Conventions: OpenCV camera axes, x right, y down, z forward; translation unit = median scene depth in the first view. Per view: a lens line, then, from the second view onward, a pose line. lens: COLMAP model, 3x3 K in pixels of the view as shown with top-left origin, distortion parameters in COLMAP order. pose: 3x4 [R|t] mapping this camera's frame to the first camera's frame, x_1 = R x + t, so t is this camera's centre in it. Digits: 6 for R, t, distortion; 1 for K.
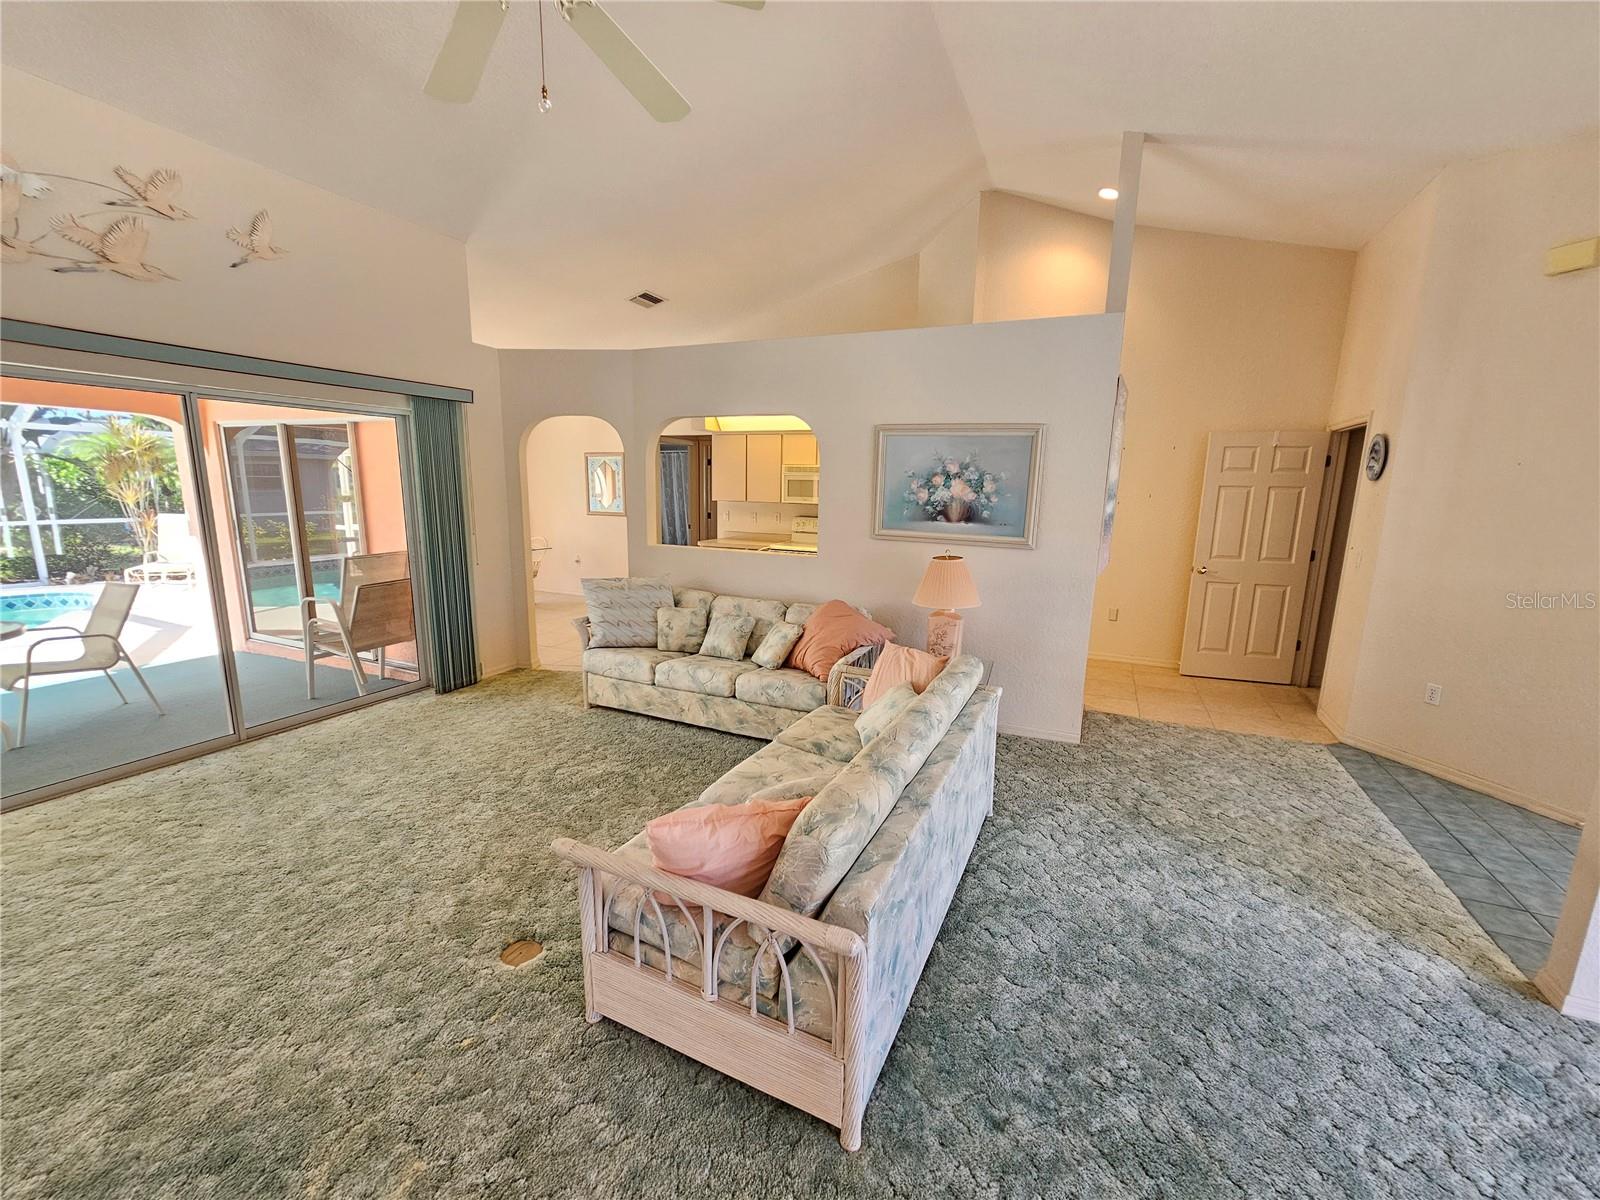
lens RADIAL K [[651.4, 0, 802.2], [0, 651.4, 606.4], [0, 0, 1]] dist [-0.001137, 0.001743]
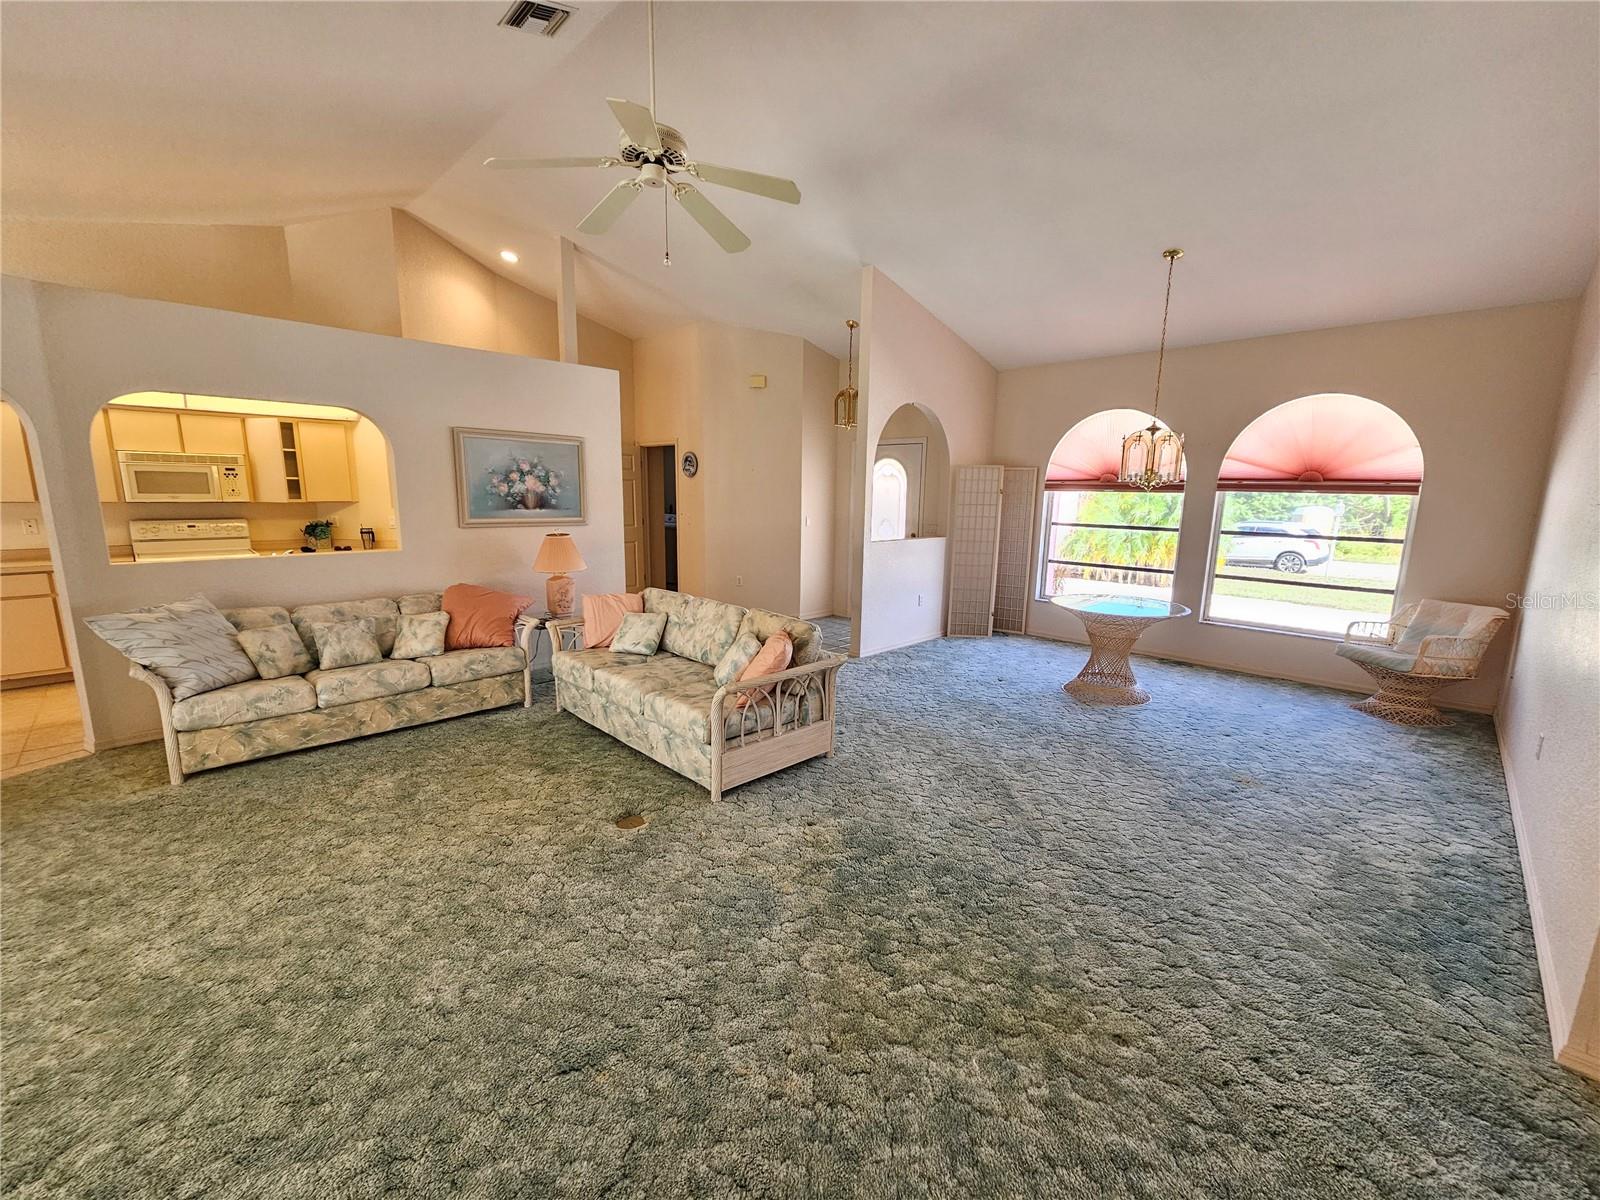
lens RADIAL K [[651.4, 0, 798.7], [0, 651.4, 604.1], [0, 0, 1]] dist [-0.001137, 0.001743]
pose [[0.351678, -0.179404, 0.918769, -0.796719], [0.167912, 0.977635, 0.126627, -0.020242], [-0.920939, 0.109741, 0.373937, 0.056145]]
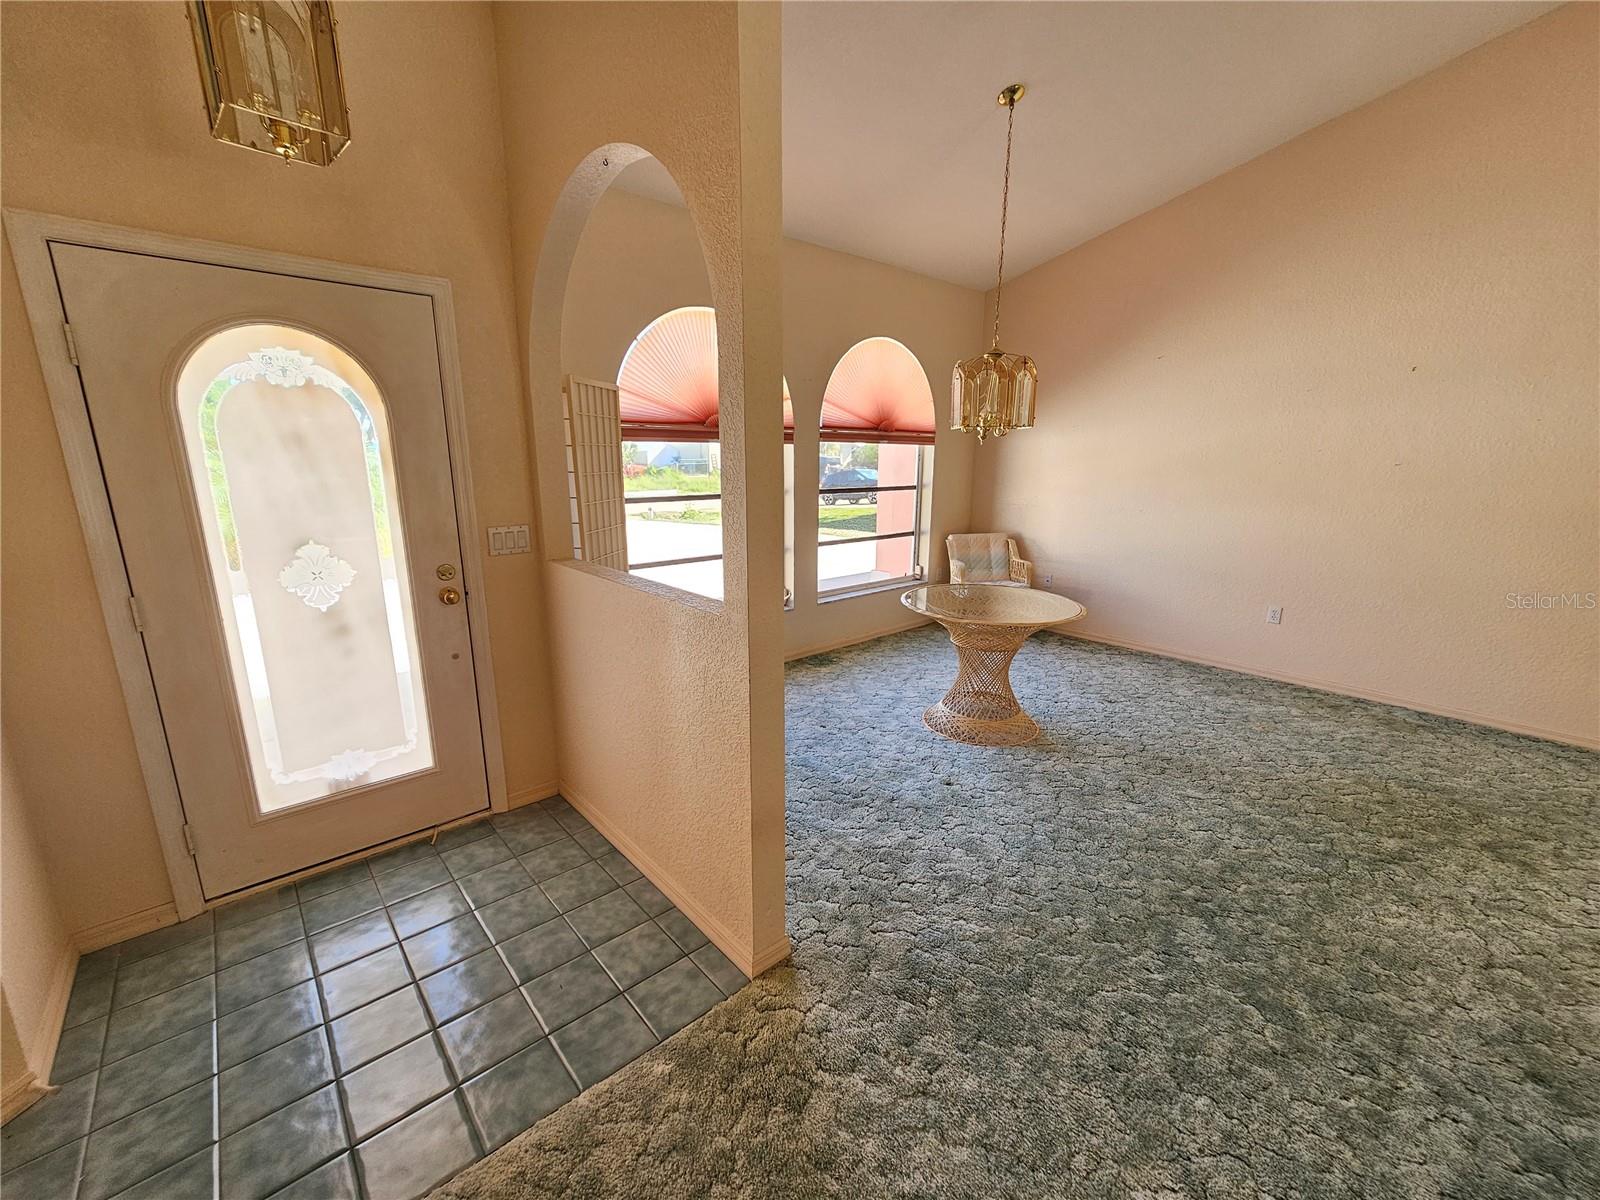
lens RADIAL K [[651.4, 0, 801.8], [0, 651.4, 606.9], [0, 0, 1]] dist [-0.001137, 0.001743]
pose [[-0.911555, -0.120365, 0.393166, 0.405956], [0.053224, 0.913609, 0.403096, -0.125328], [-0.407718, 0.388370, -0.826399, 0.787134]]
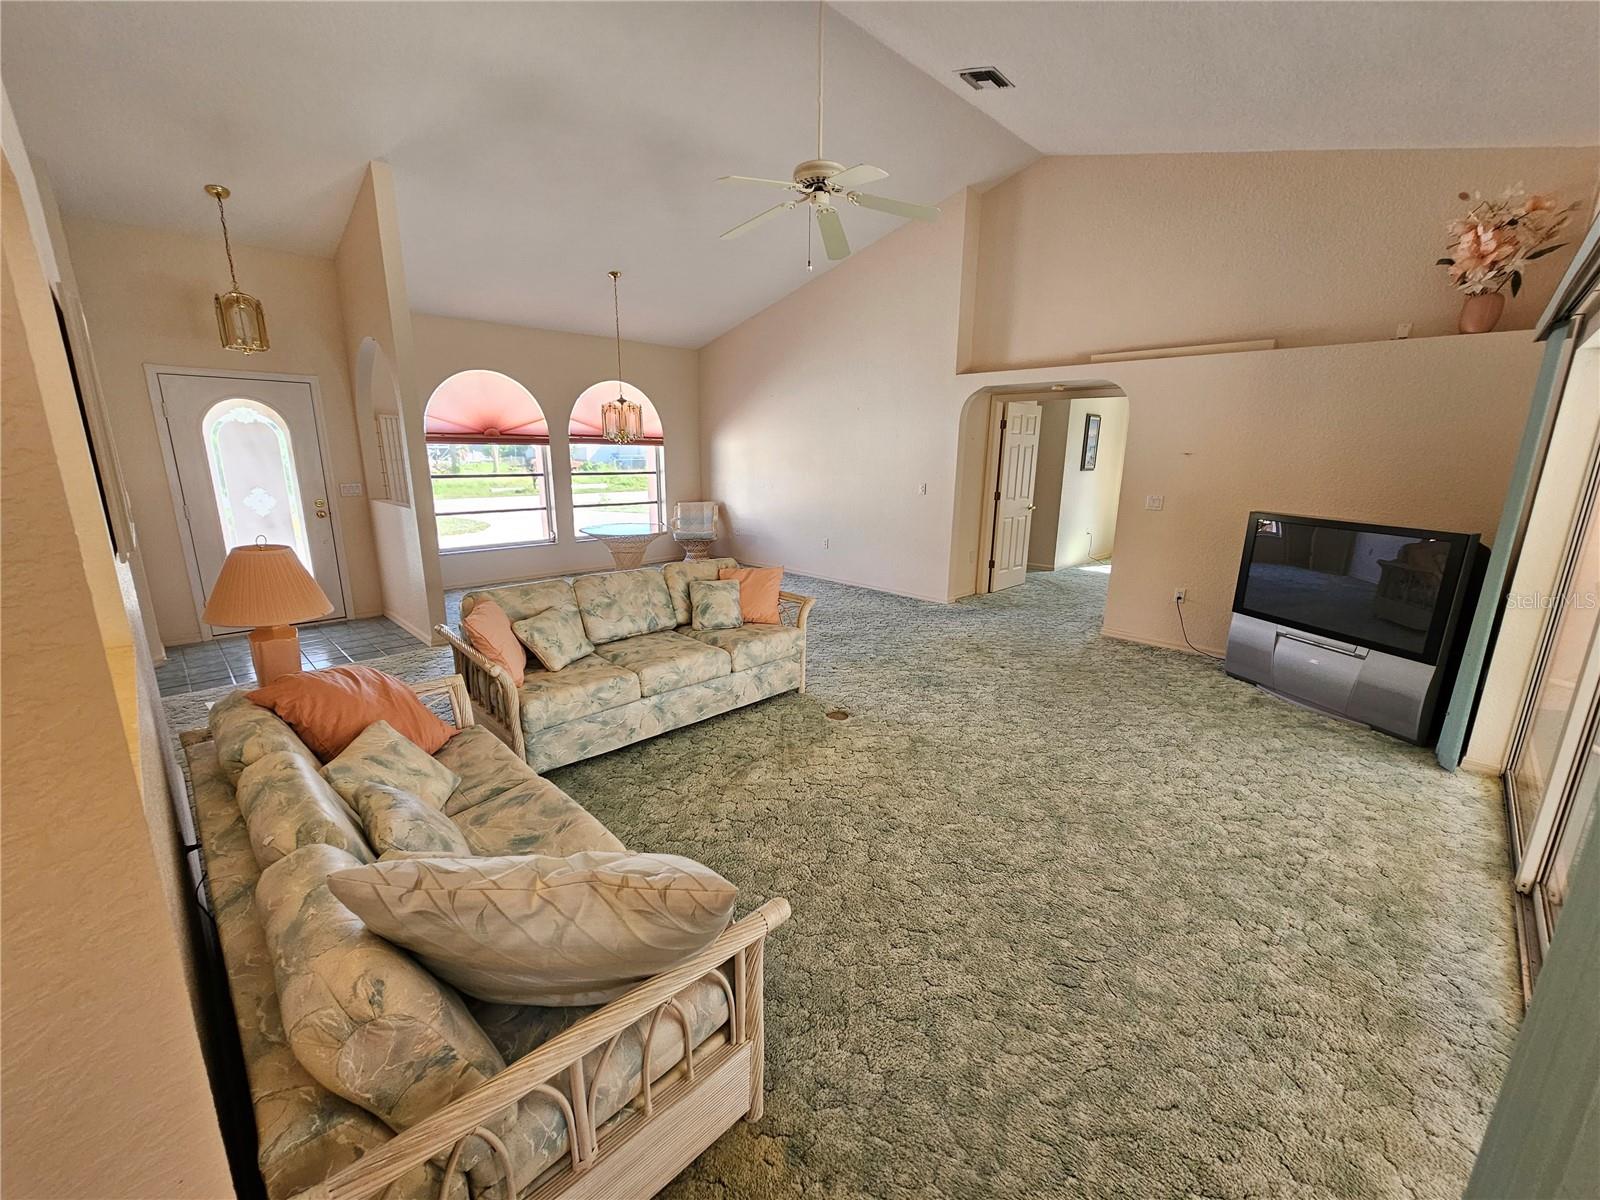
lens RADIAL K [[651.4, 0, 805.4], [0, 651.4, 604.9], [0, 0, 1]] dist [-0.001137, 0.001743]
pose [[-0.934254, -0.112973, 0.338242, -0.488269], [0.037391, 0.912232, 0.407963, -0.252010], [-0.354644, 0.393788, -0.848032, 1.289906]]
